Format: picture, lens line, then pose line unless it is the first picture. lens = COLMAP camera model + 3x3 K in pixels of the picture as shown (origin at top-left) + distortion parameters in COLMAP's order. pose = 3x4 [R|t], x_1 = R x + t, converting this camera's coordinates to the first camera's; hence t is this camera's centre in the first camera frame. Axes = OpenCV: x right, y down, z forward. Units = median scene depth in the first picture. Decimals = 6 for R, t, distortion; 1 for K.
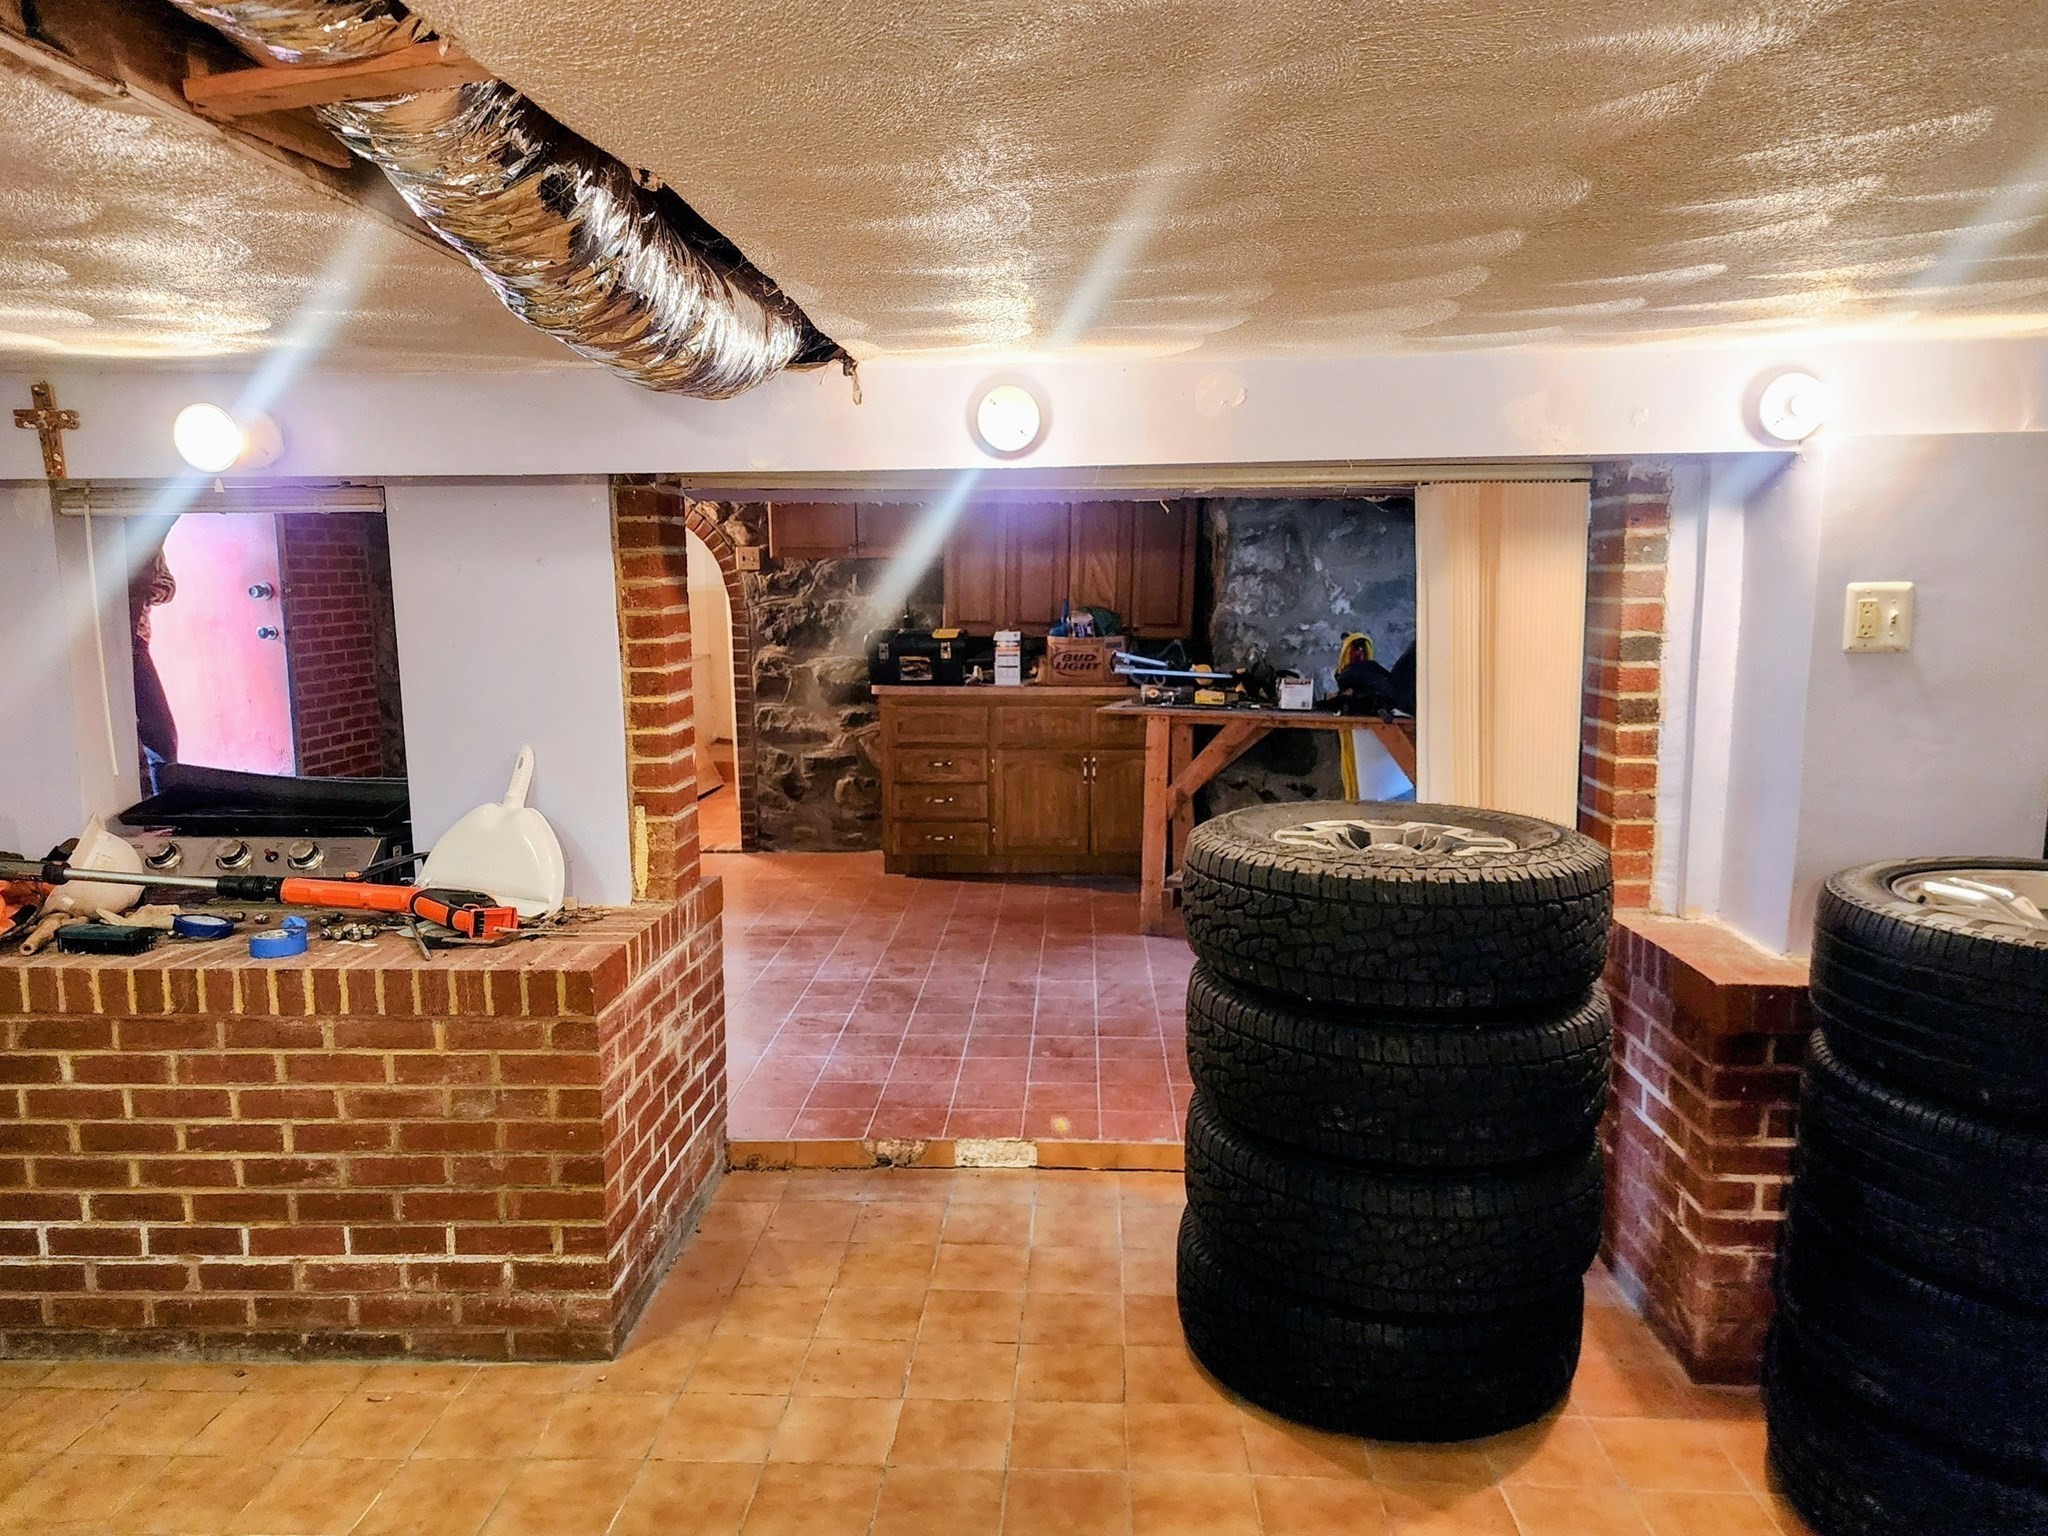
lens RADIAL K [[1444.9, 0, 998.1], [0, 1444.9, 769.5], [0, 0, 1]] dist [0.066187, -0.068399]
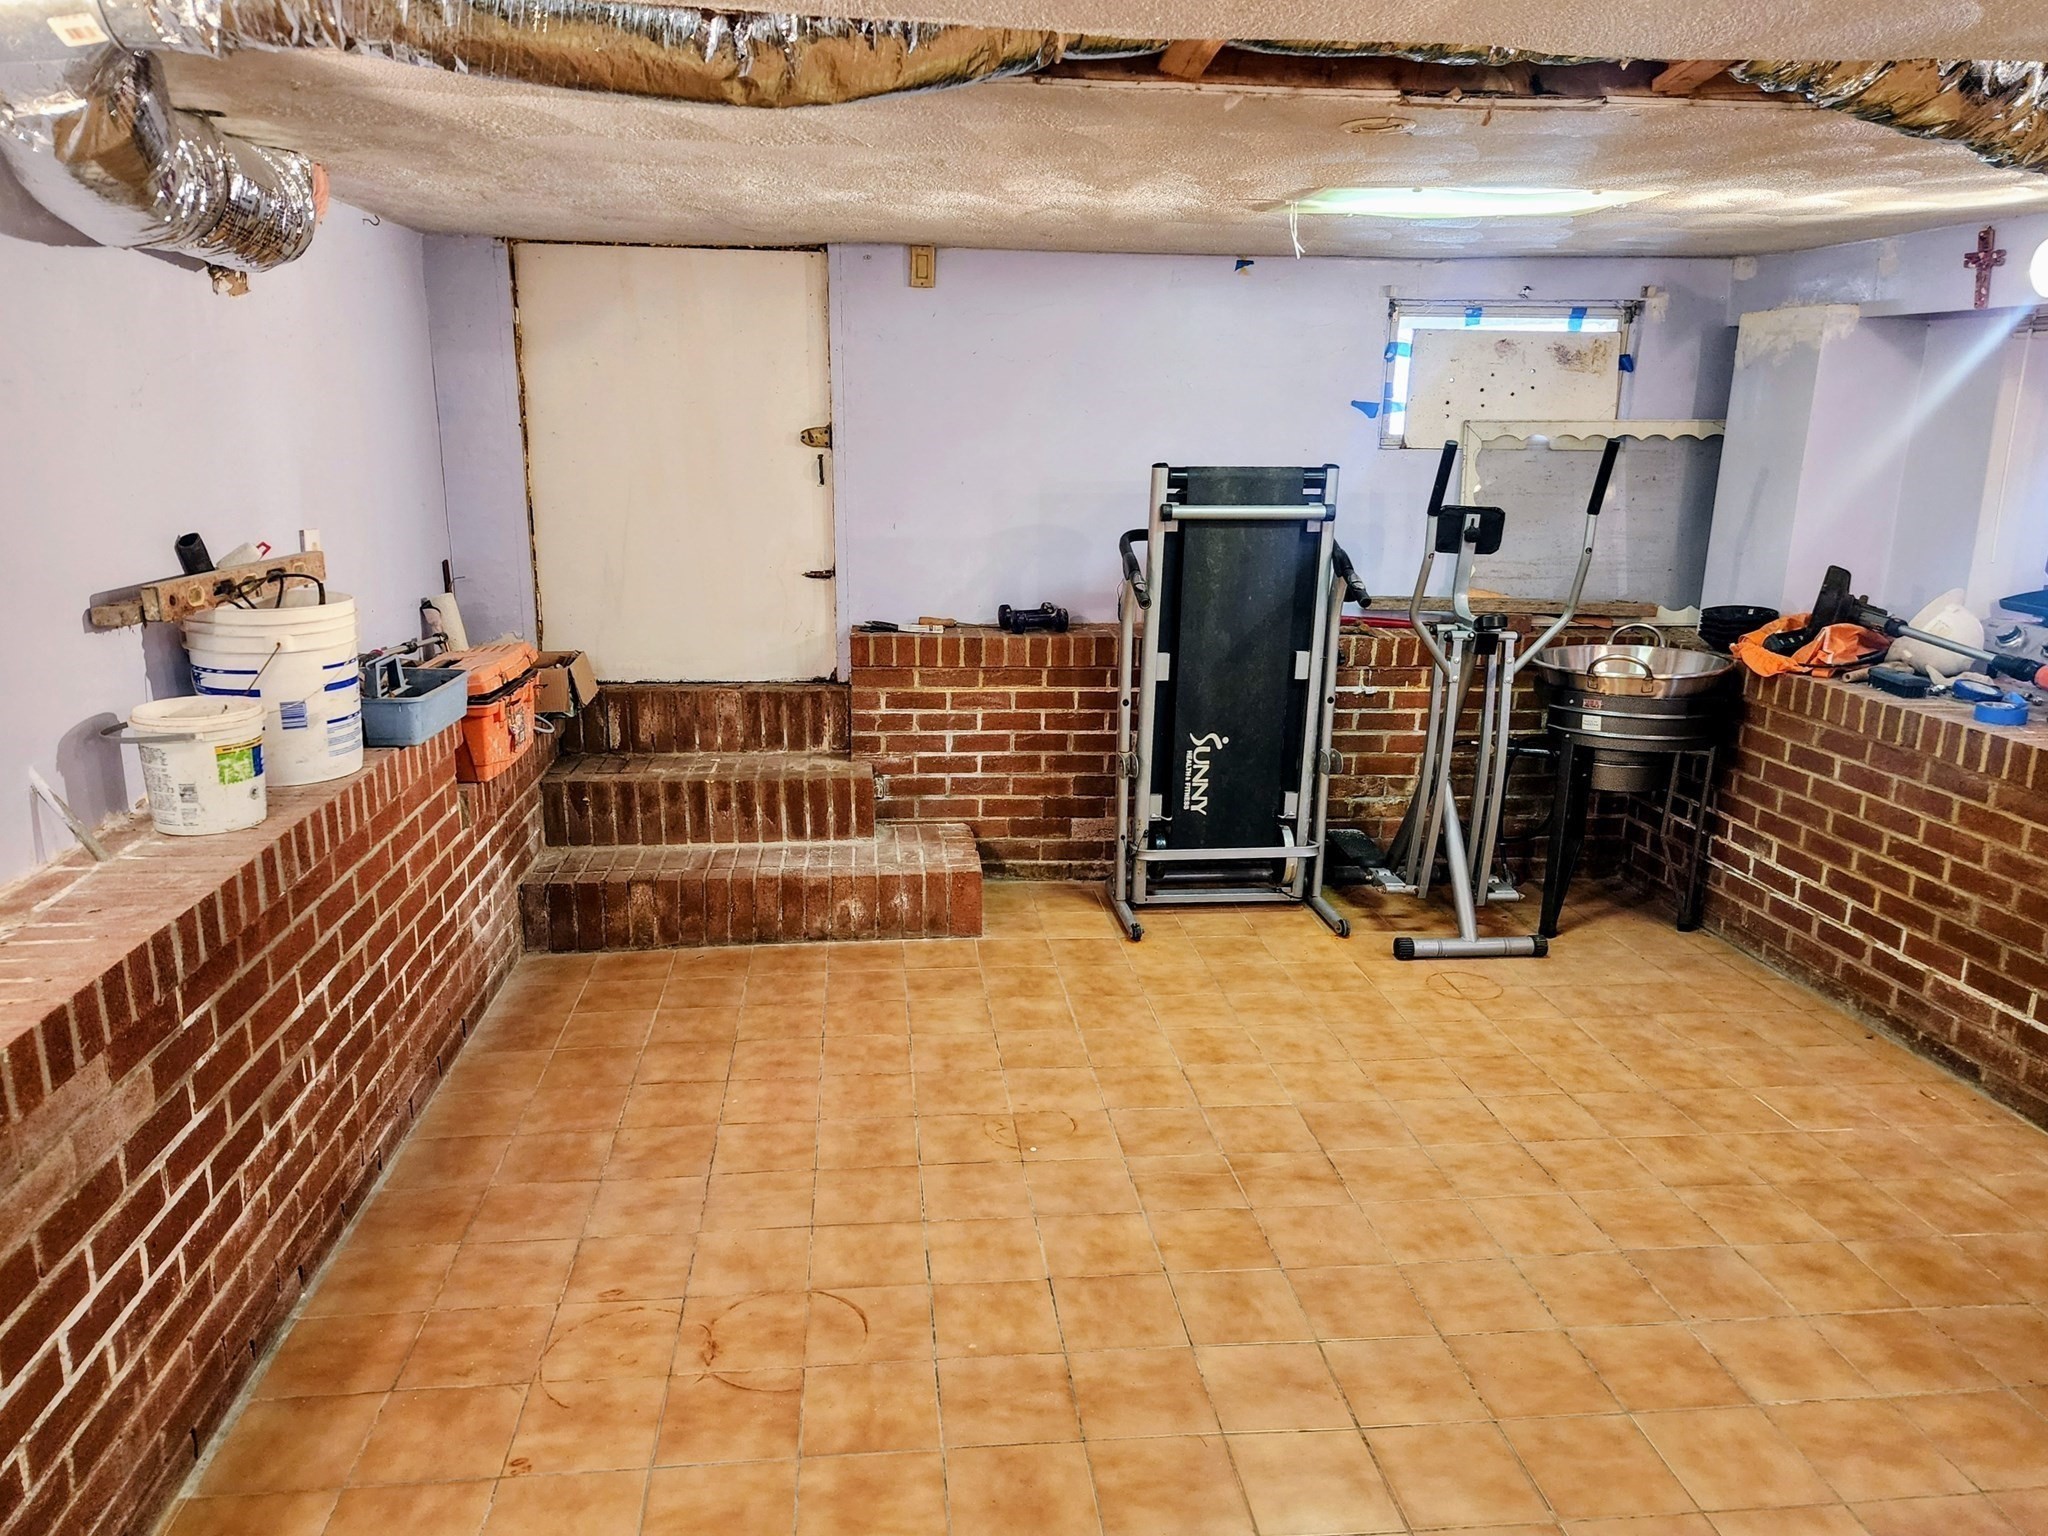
lens RADIAL K [[1444.9, 0, 998.1], [0, 1444.9, 769.5], [0, 0, 1]] dist [0.066187, -0.068399]
pose [[0.150245, 0.250843, -0.956297, 0.518154], [-0.140024, 0.962925, 0.230582, 0.004539], [0.978683, 0.099261, 0.179799, 0.017143]]
